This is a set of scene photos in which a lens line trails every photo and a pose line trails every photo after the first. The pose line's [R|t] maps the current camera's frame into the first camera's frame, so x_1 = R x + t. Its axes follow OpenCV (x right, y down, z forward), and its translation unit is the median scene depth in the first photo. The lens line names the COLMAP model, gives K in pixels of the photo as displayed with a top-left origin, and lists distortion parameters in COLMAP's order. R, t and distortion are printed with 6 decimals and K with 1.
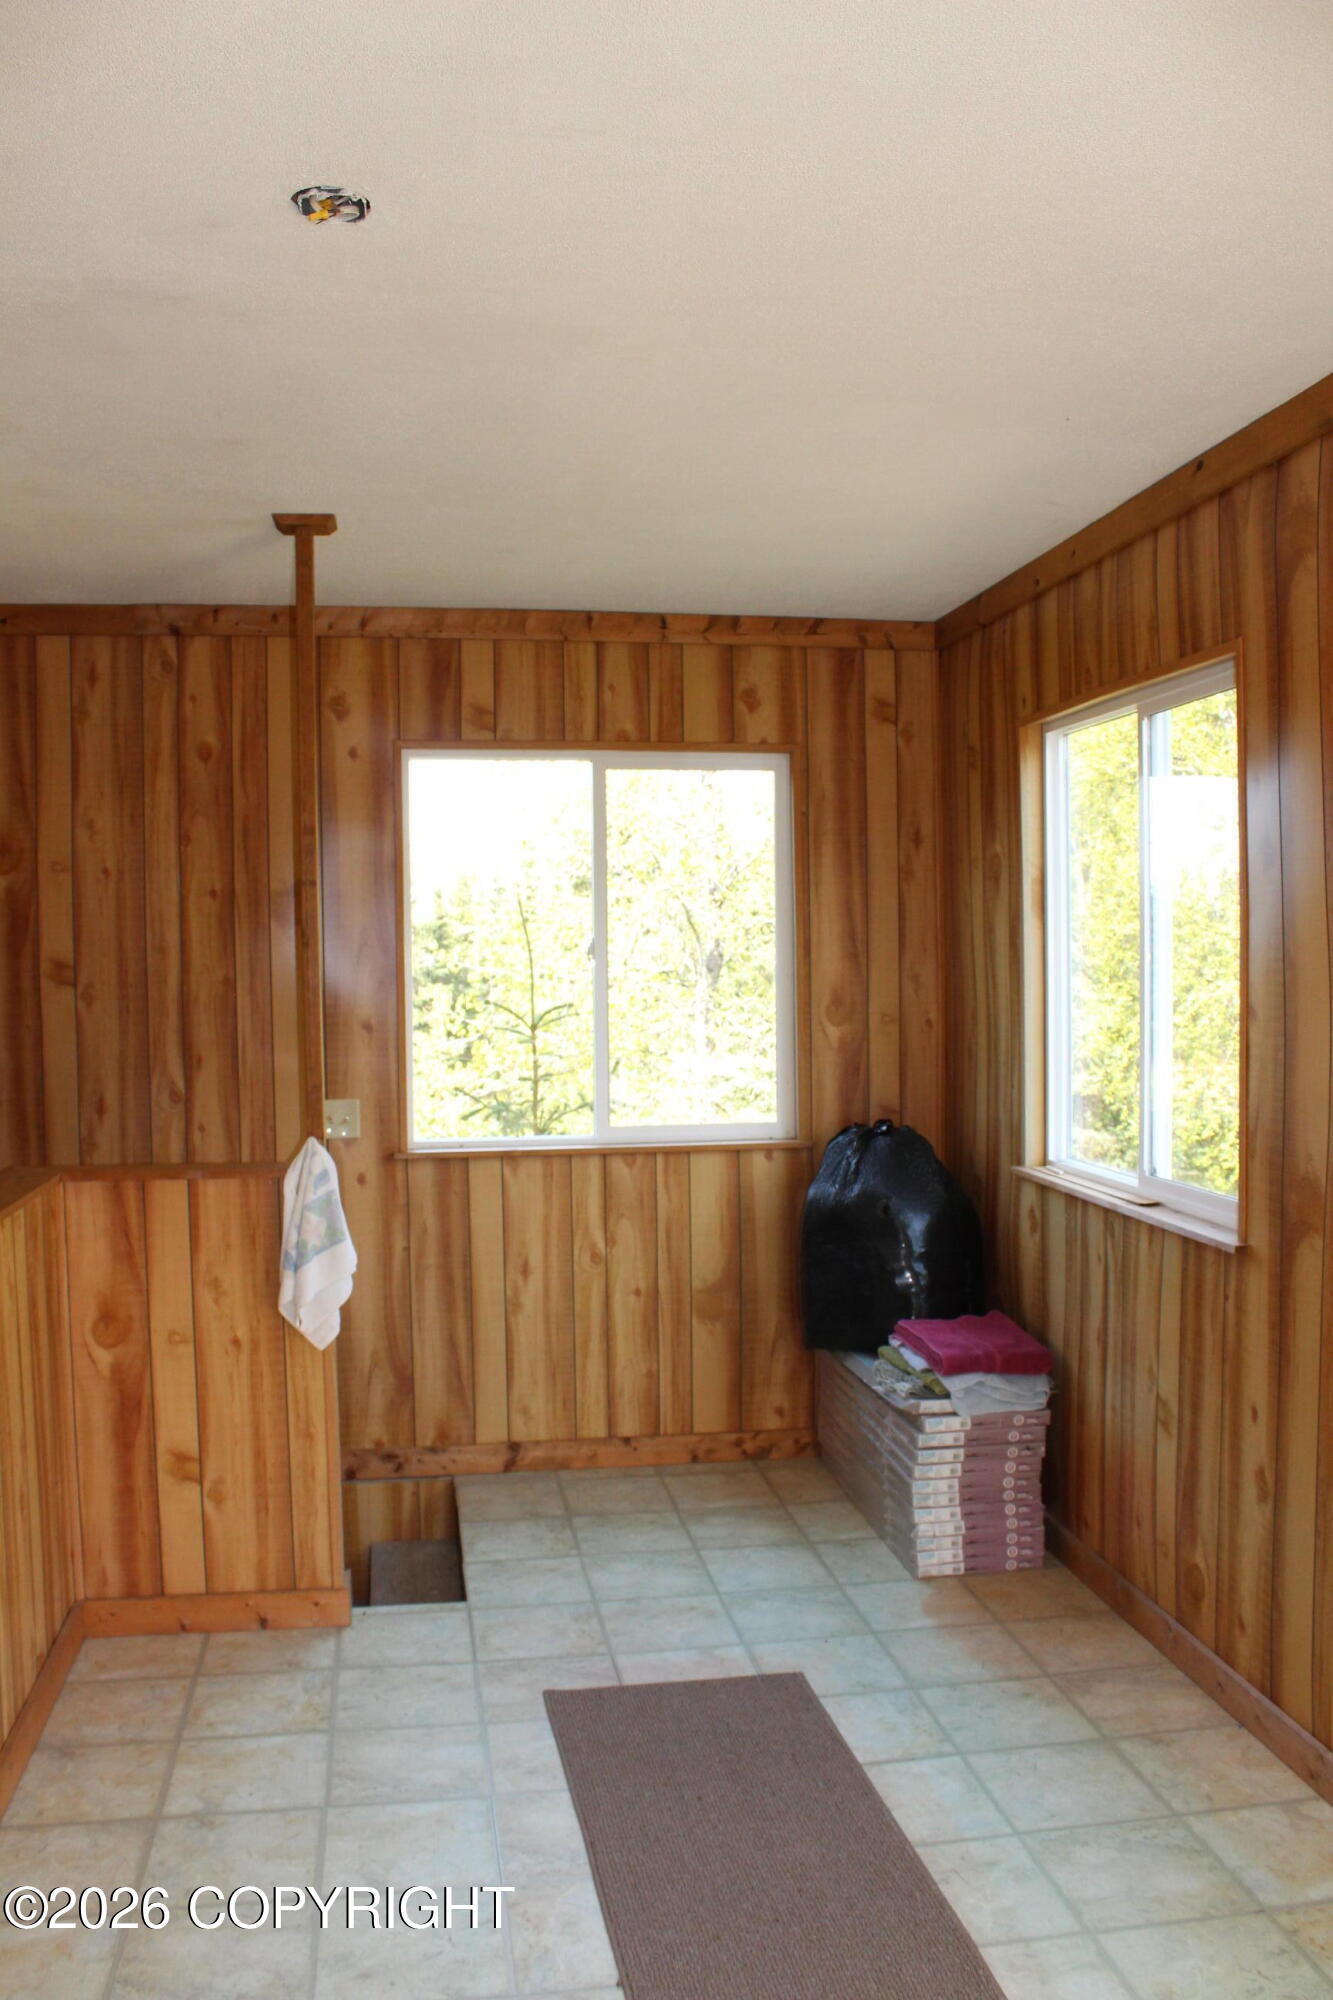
lens RADIAL K [[1678.7, 0, 653.7], [0, 1678.7, 1008.6], [0, 0, 1]] dist [-0.163522, 0.144404]
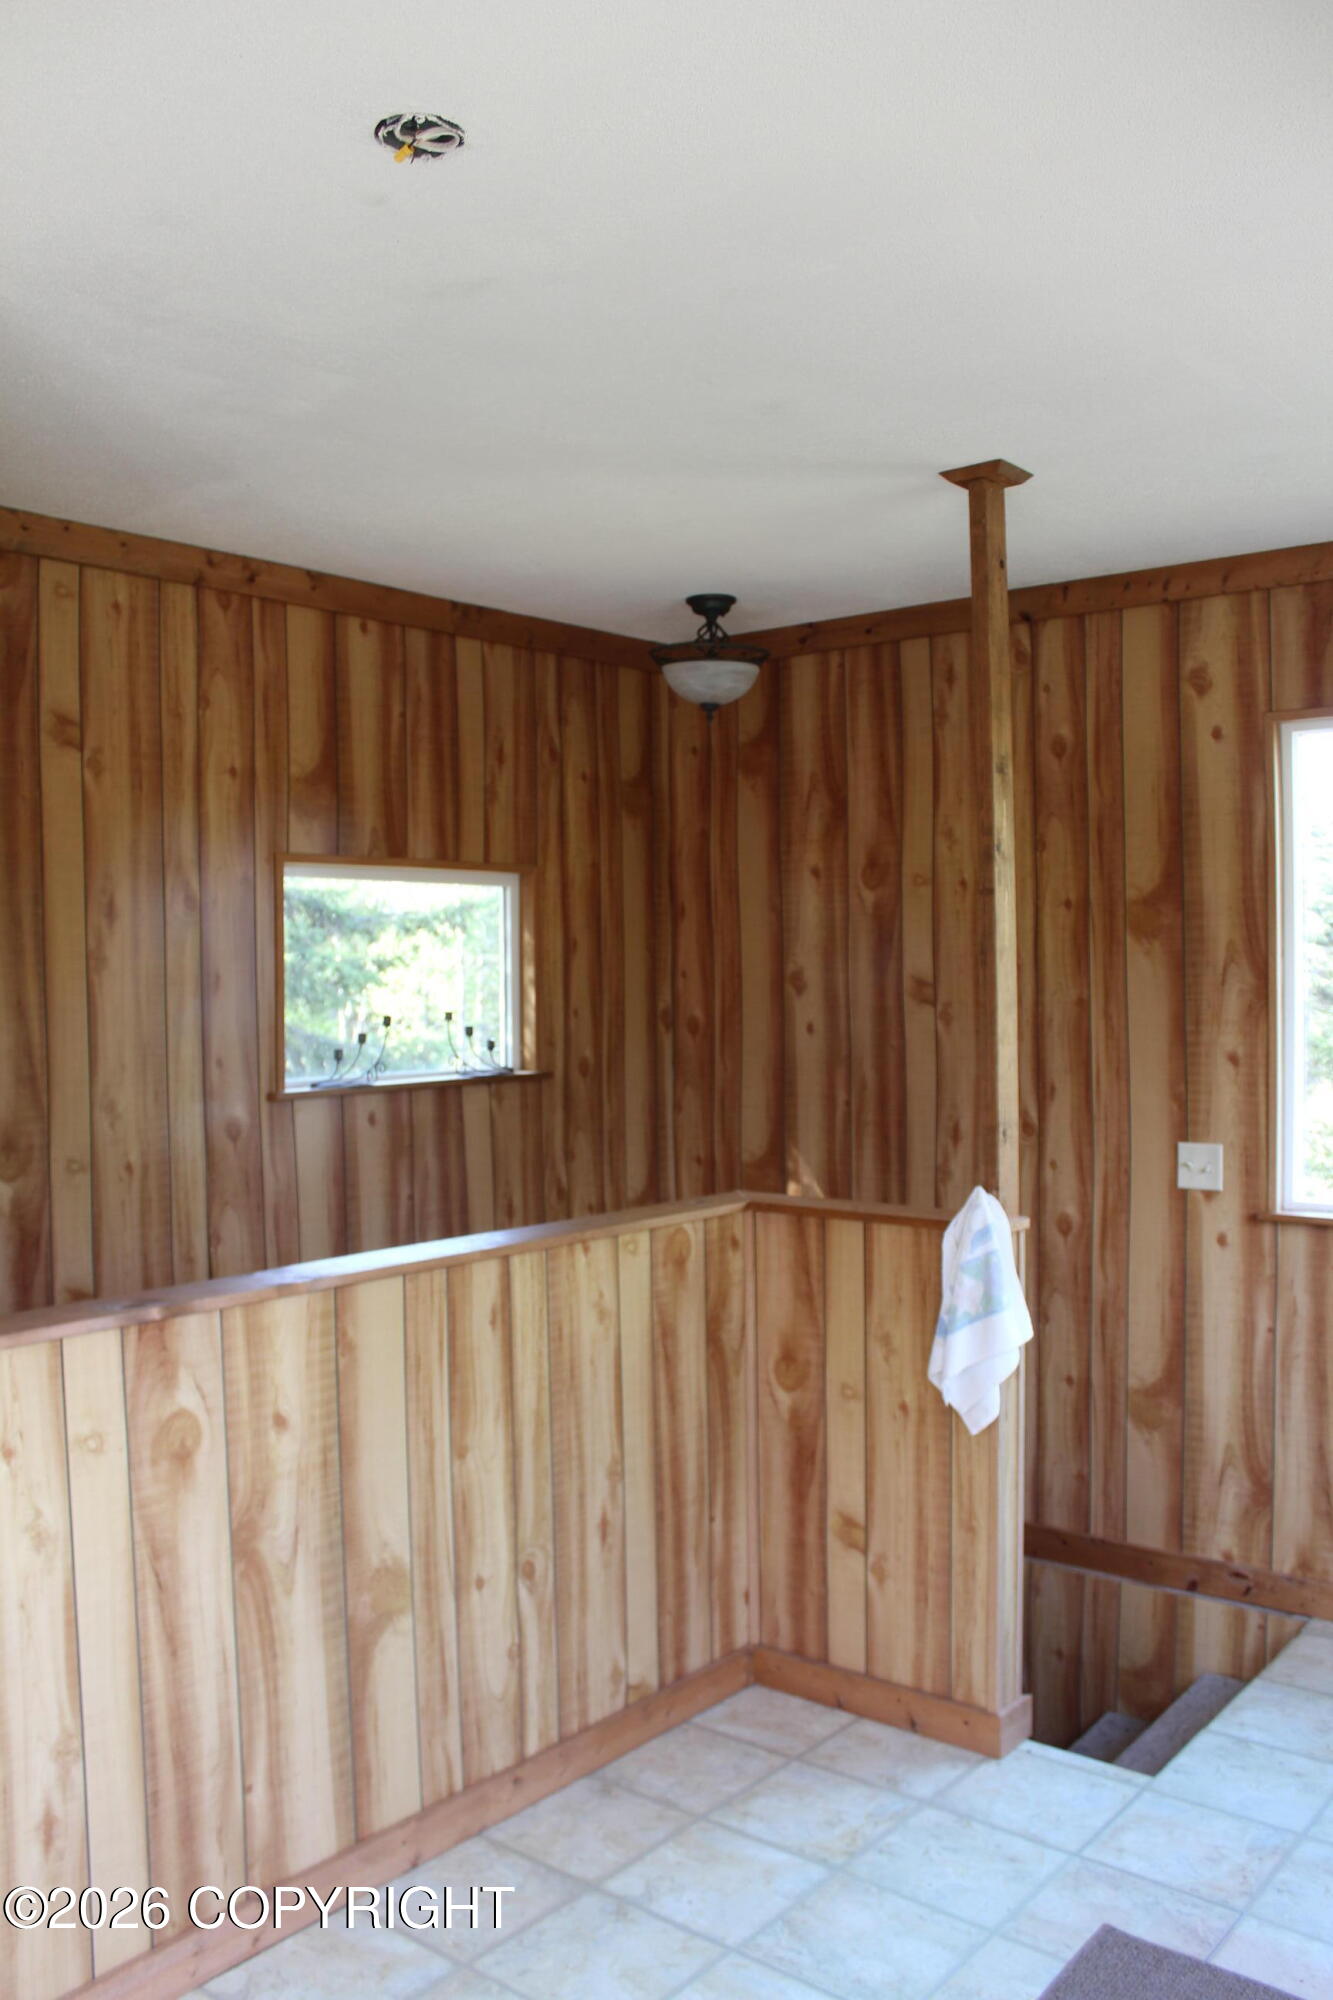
lens RADIAL K [[1678.7, 0, 667.7], [0, 1678.7, 1004.5], [0, 0, 1]] dist [-0.163522, 0.144404]
pose [[0.660172, 0.014329, -0.750978, 0.331799], [-0.018915, 0.999818, 0.002449, -0.016262], [0.750876, 0.012588, 0.660323, 0.306043]]
